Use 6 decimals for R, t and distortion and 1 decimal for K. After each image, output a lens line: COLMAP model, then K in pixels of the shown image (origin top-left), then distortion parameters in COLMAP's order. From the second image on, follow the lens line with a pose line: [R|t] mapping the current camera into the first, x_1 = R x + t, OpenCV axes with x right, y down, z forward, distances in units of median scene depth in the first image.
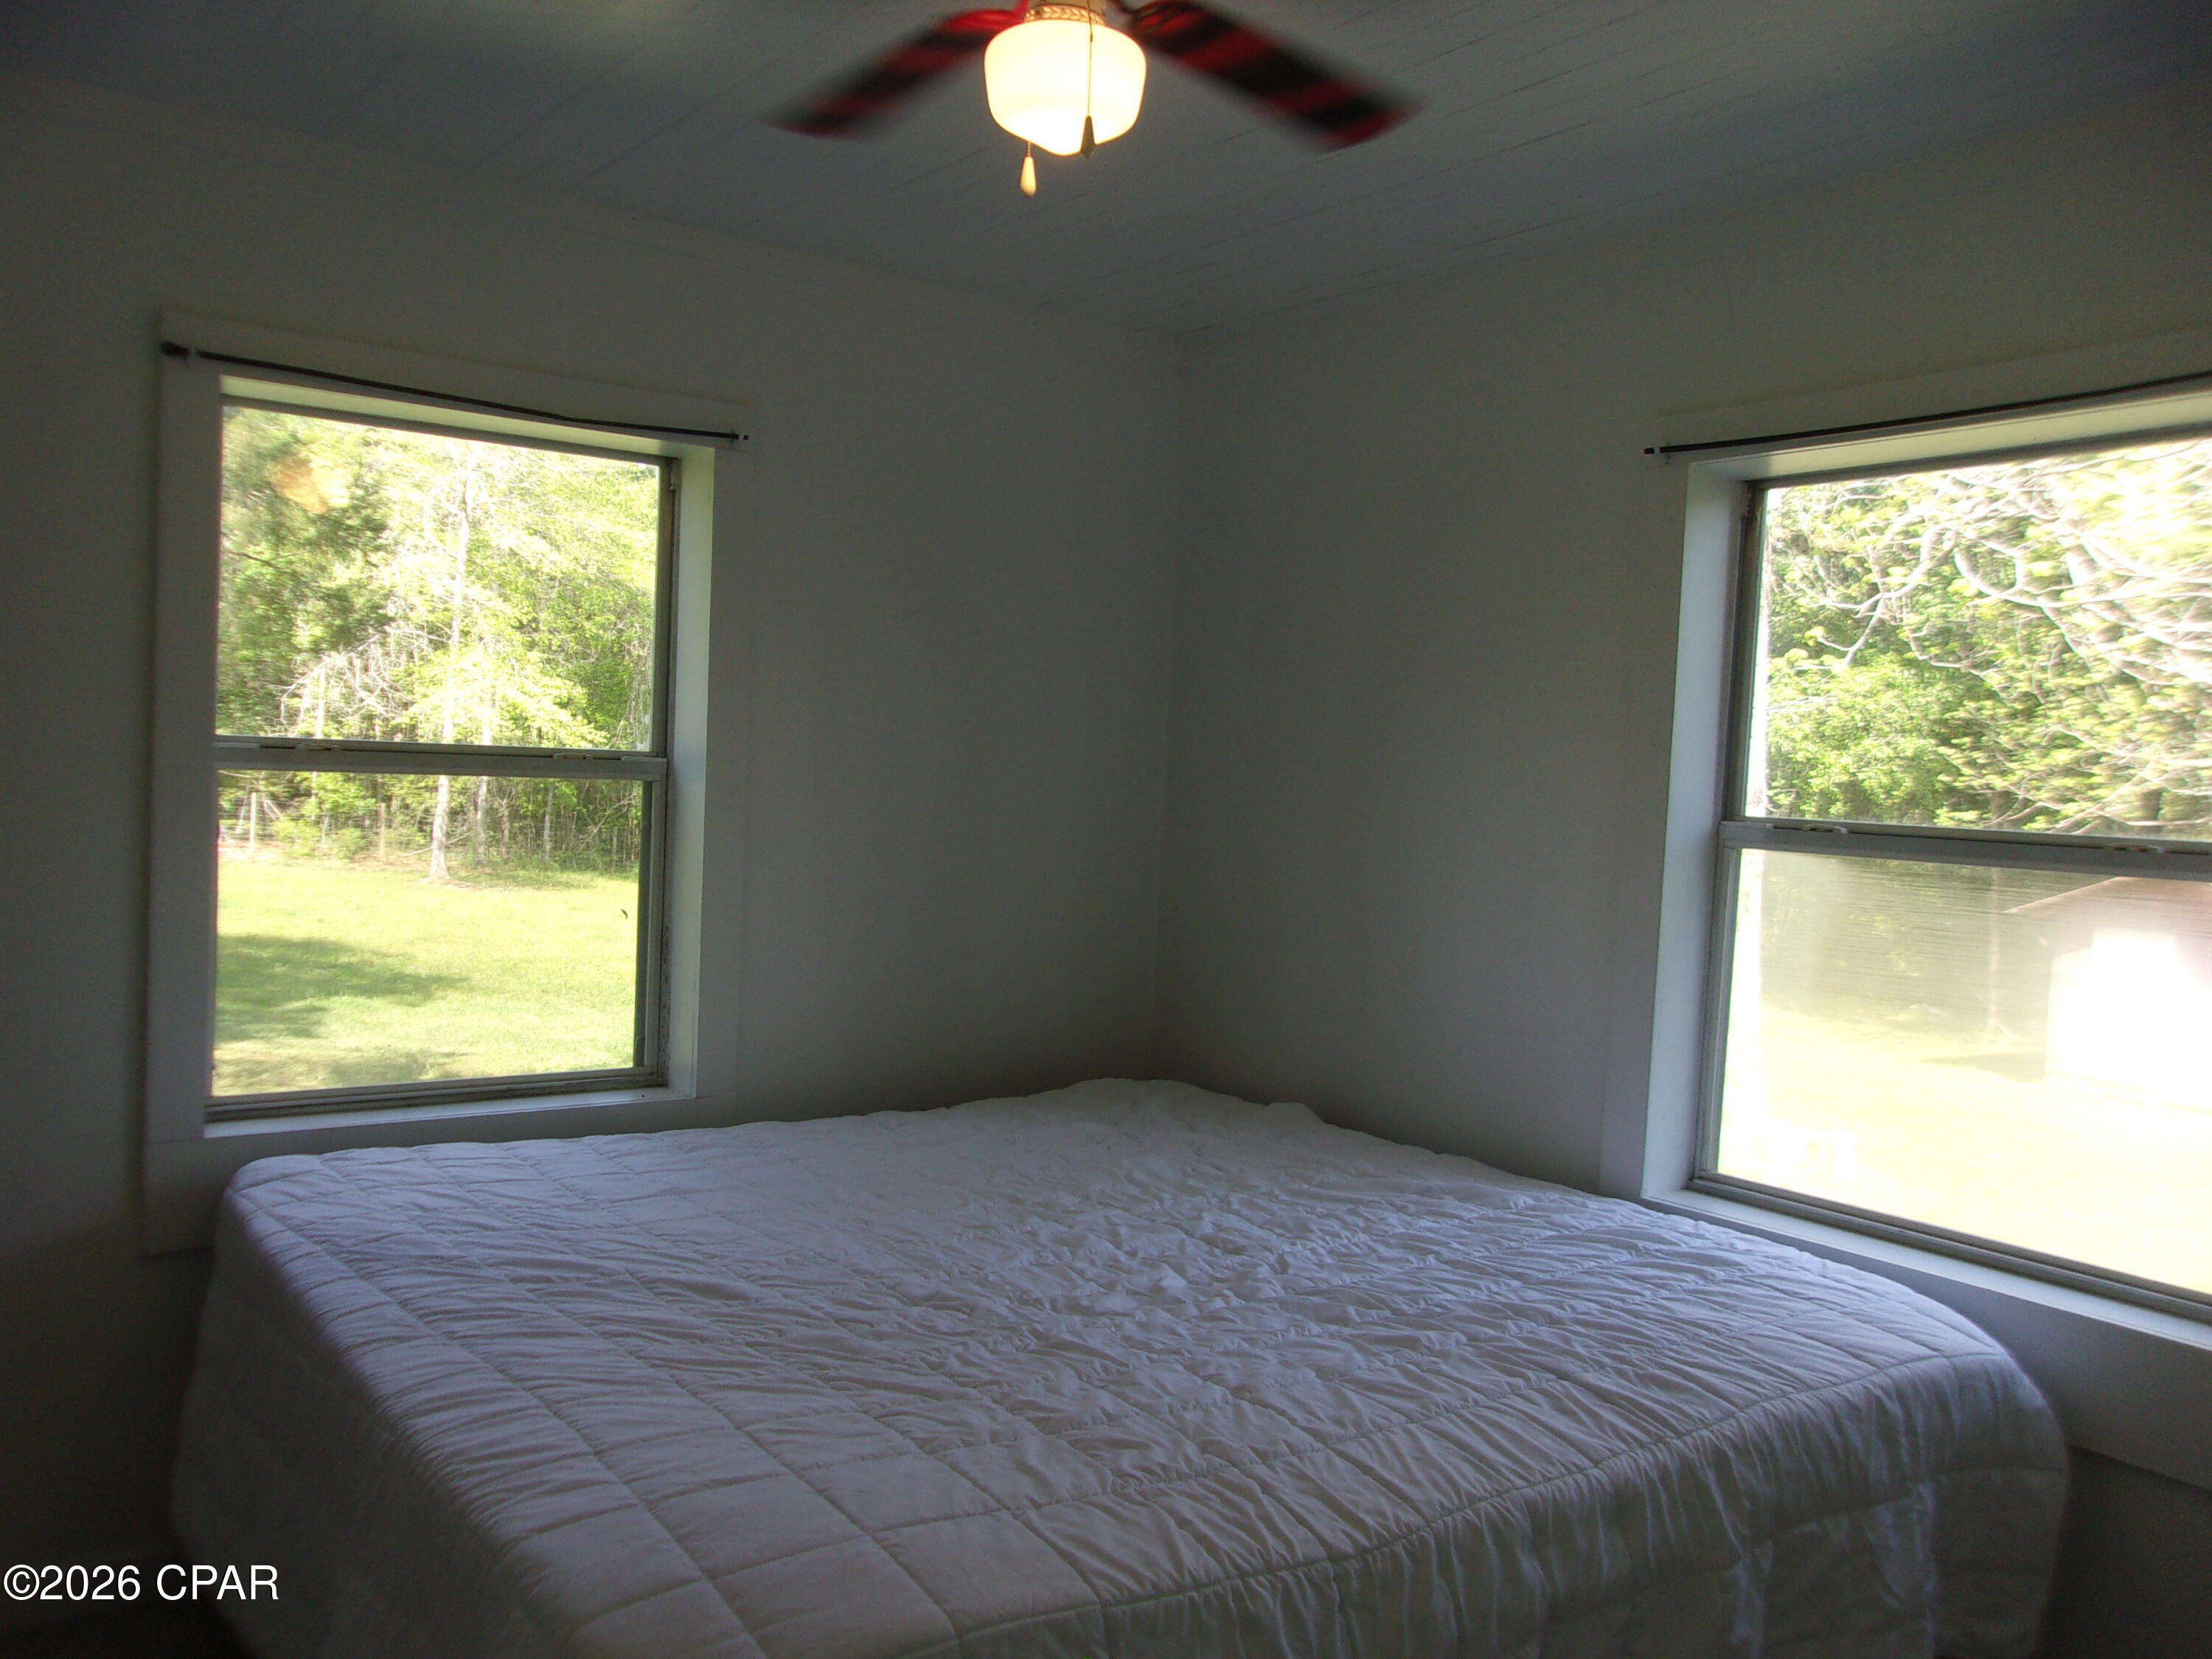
lens RADIAL K [[1831.4, 0, 1106.0], [0, 1831.4, 829.5], [0, 0, 1]] dist [-0.023351, 0.117530]
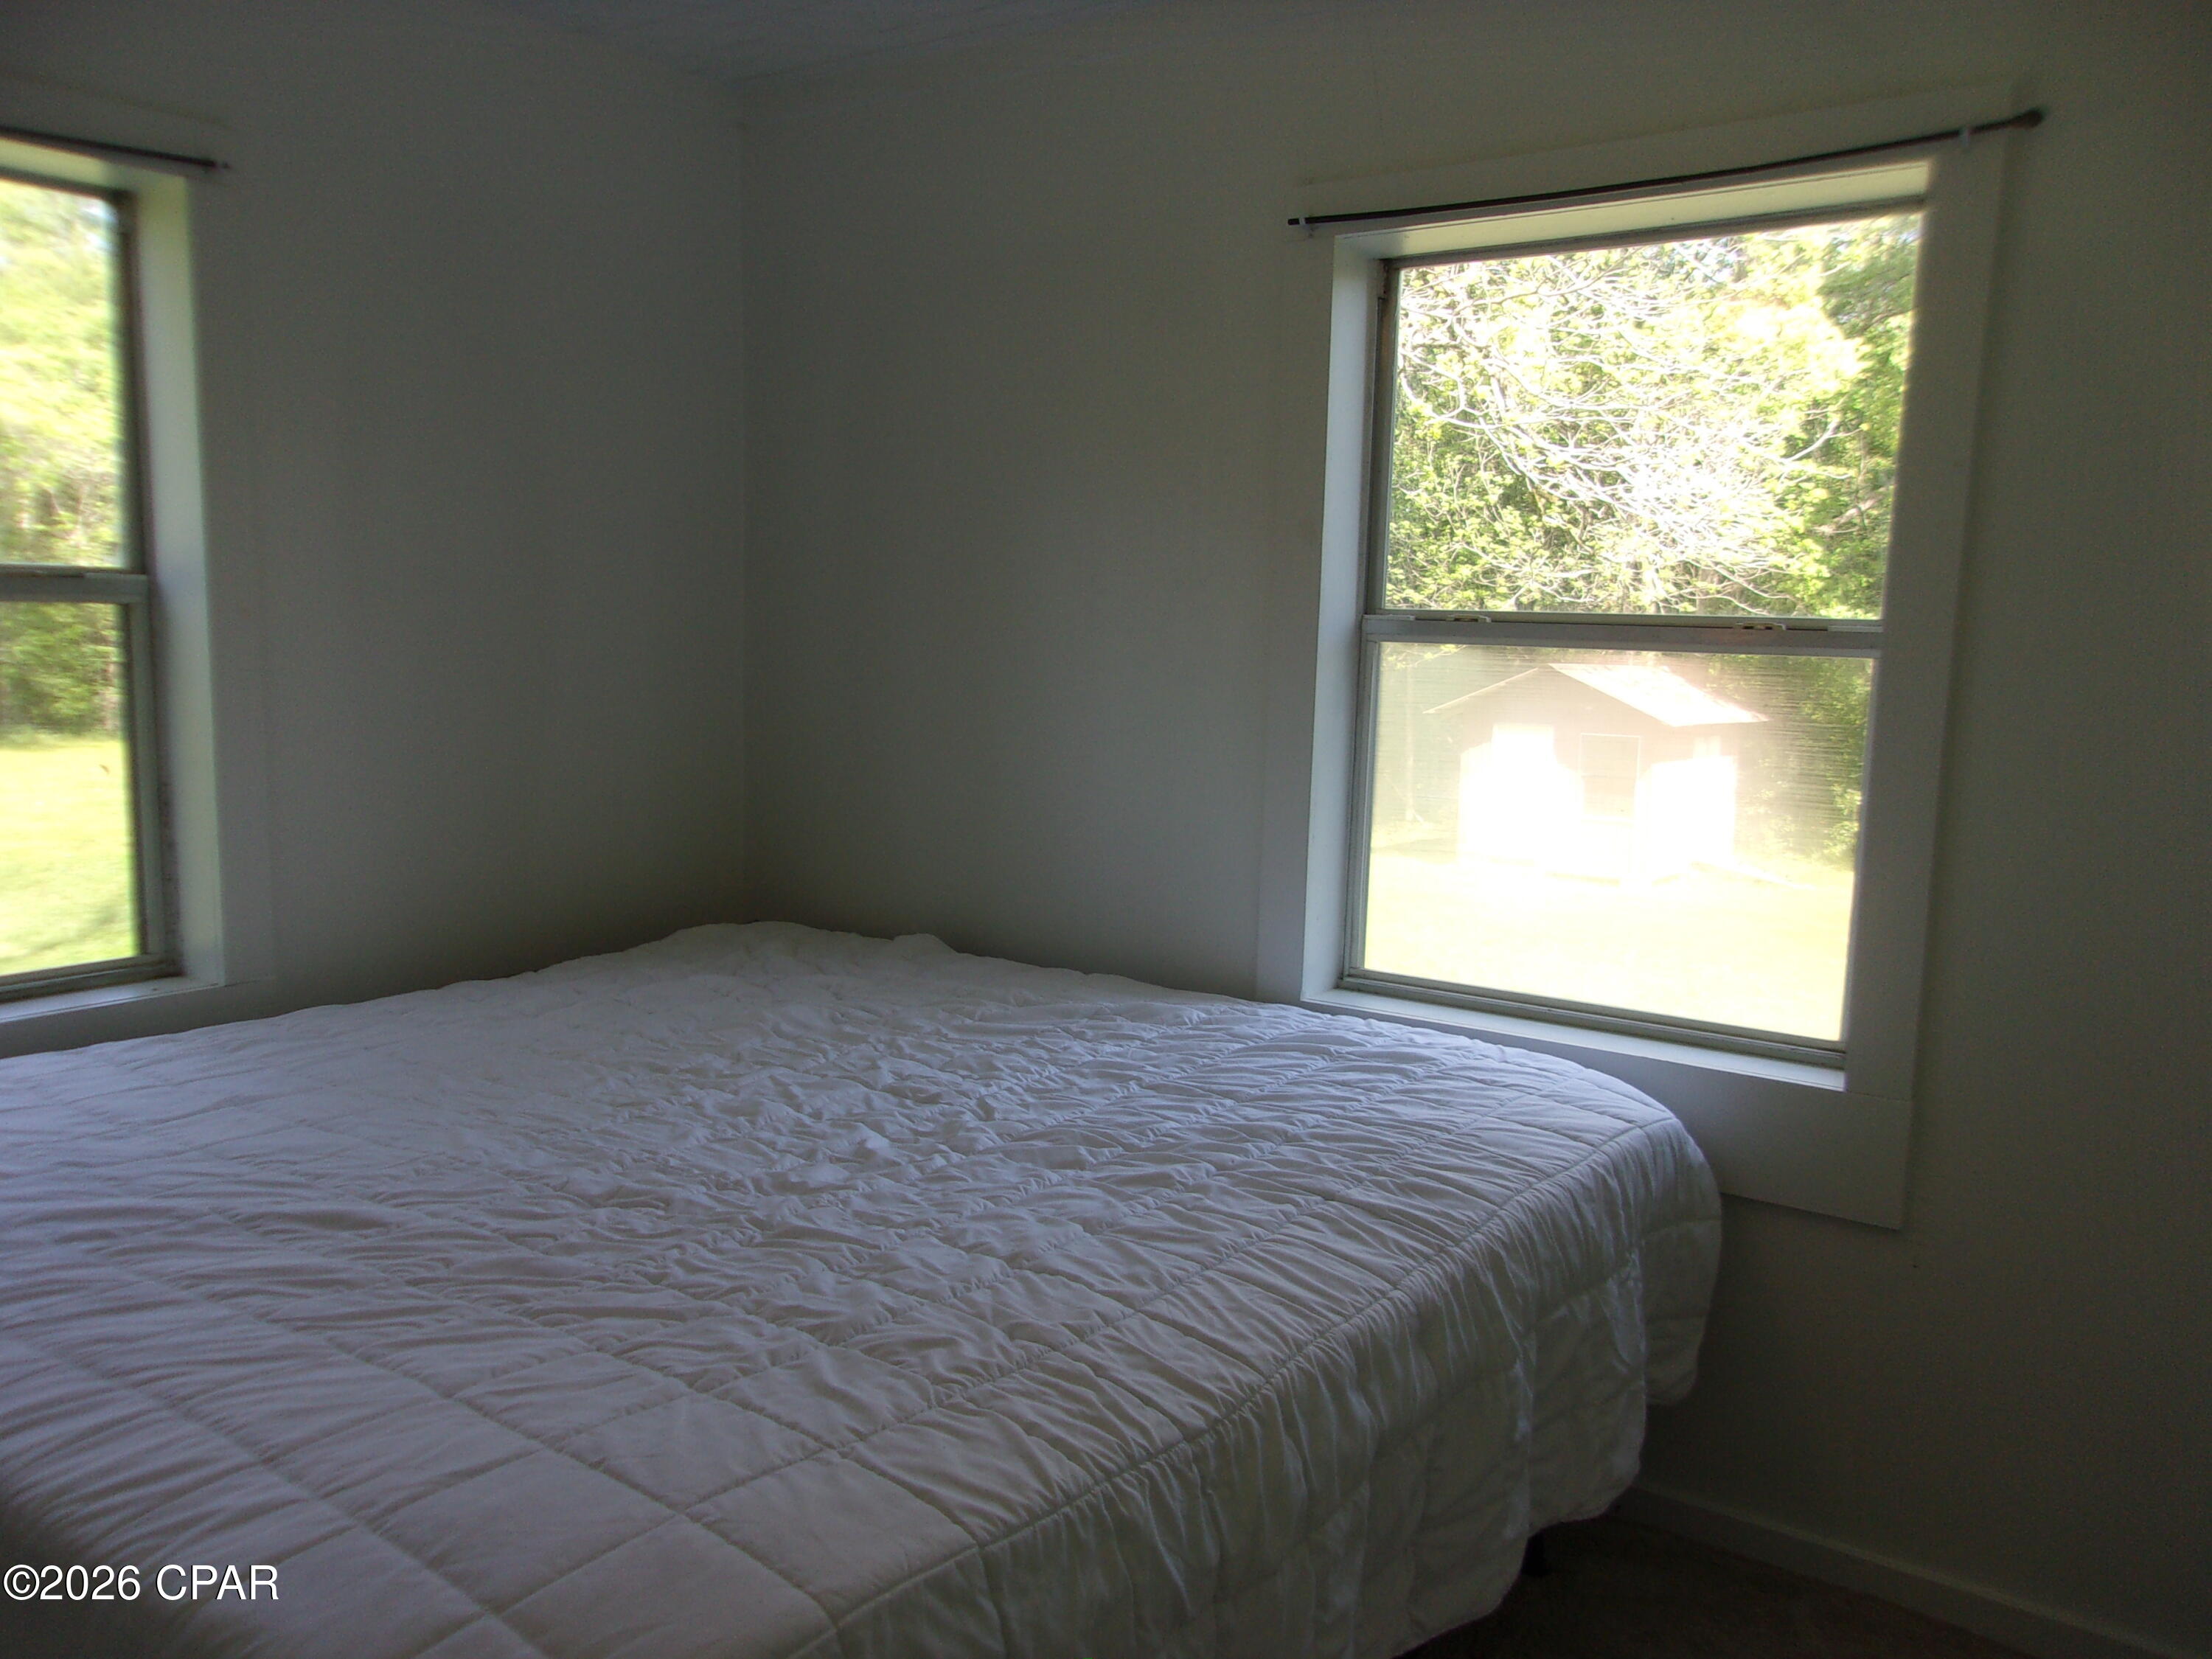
lens RADIAL K [[1791.4, 0, 1106.0], [0, 1791.4, 829.5], [0, 0, 1]] dist [0.003253, 0.006371]
pose [[0.953374, -0.062256, 0.295302, -0.111058], [0.034633, 0.994596, 0.097870, 0.014303], [-0.299799, -0.083079, 0.950378, 0.155512]]
